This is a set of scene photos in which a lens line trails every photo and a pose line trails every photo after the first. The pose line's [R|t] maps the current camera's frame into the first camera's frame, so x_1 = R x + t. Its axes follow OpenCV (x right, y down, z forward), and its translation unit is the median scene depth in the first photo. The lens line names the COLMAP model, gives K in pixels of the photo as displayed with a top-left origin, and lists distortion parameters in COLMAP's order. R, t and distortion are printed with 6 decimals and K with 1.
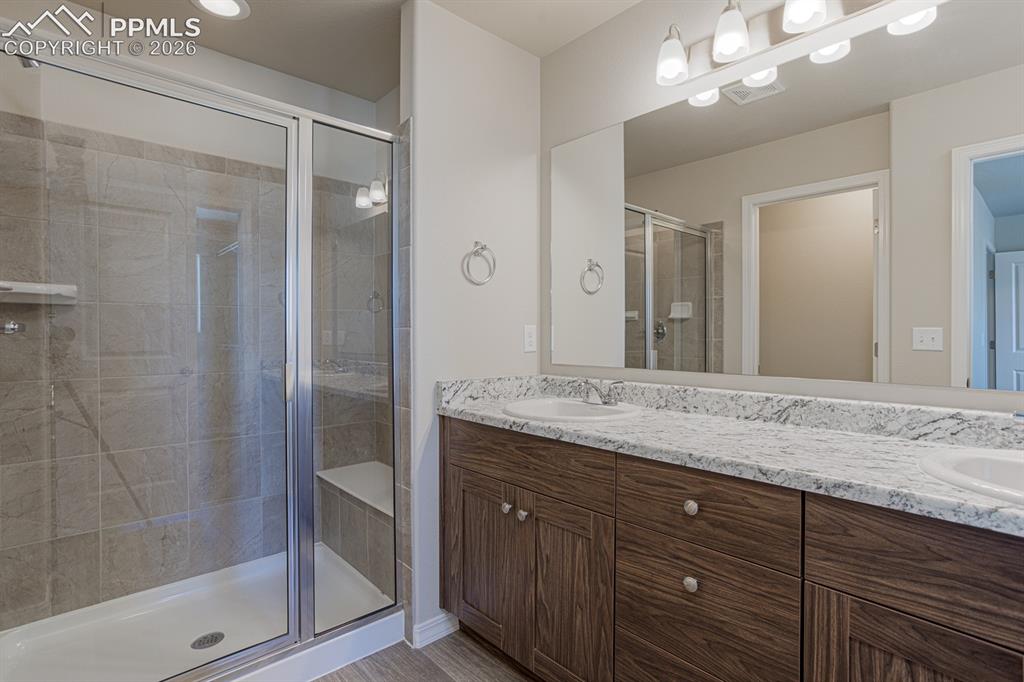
lens RADIAL K [[496.6, 0, 506.8], [0, 496.6, 337.8], [0, 0, 1]] dist [-0.002696, 0.004922]
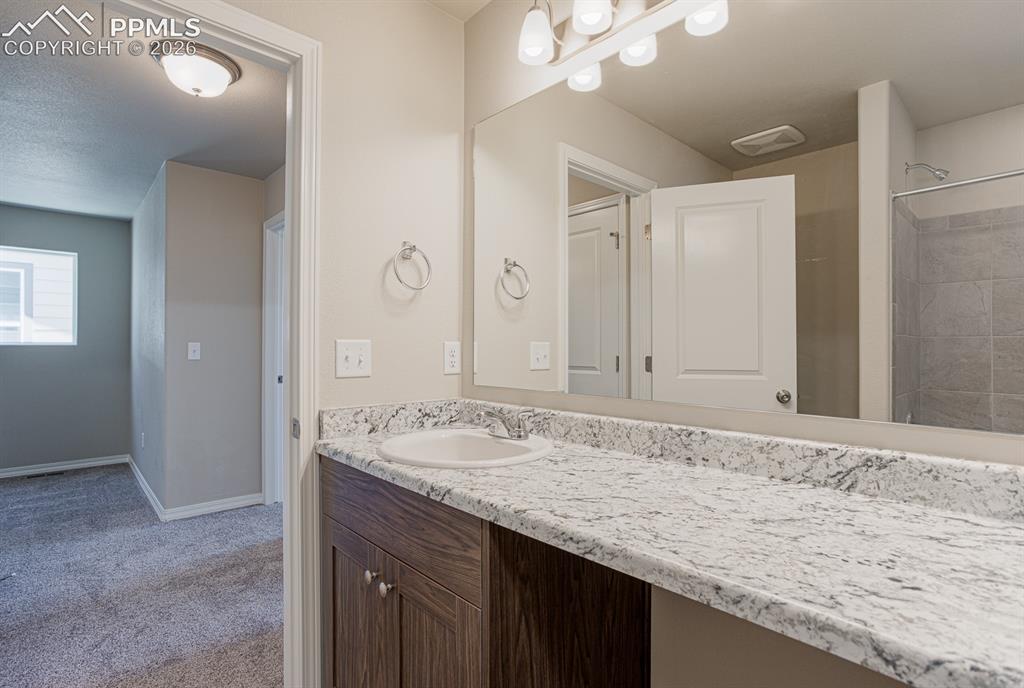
lens RADIAL K [[496.6, 0, 518.4], [0, 496.6, 345.5], [0, 0, 1]] dist [-0.002696, 0.004922]
pose [[0.998850, -0.000599, 0.047937, 0.100696], [0.001249, 0.999908, -0.013524, -0.006885], [-0.047924, 0.013568, 0.998759, 0.359136]]
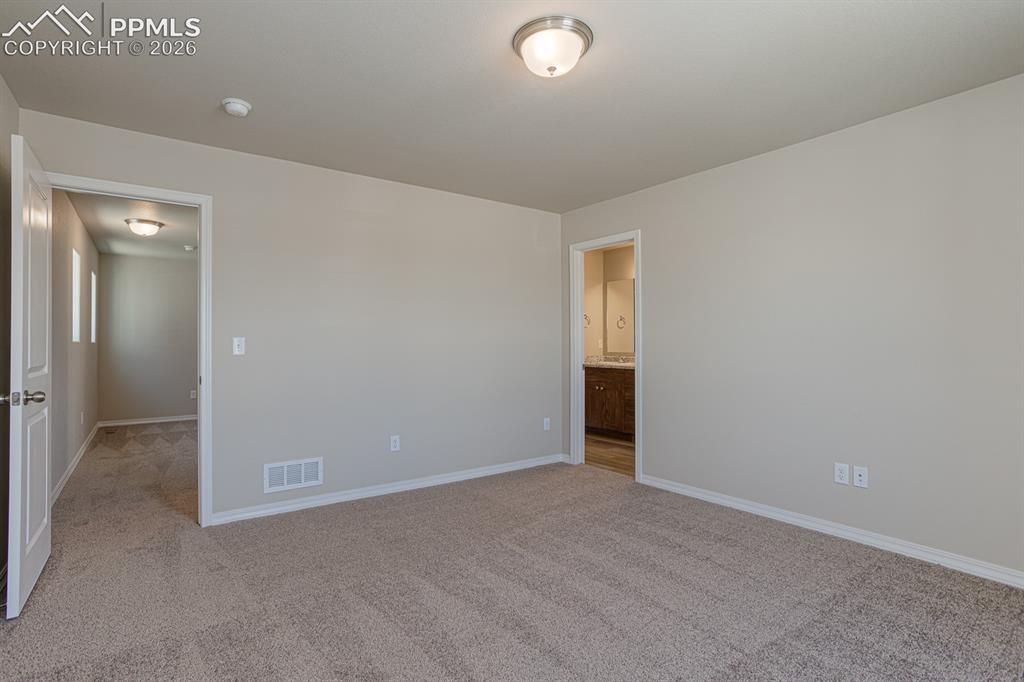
lens RADIAL K [[496.6, 0, 514.8], [0, 496.6, 345.2], [0, 0, 1]] dist [-0.002696, 0.004922]
pose [[0.998228, -0.000035, -0.059512, -0.421714], [-0.000582, 0.999946, -0.010350, 0.057222], [0.059510, 0.010366, 0.998174, -2.957801]]
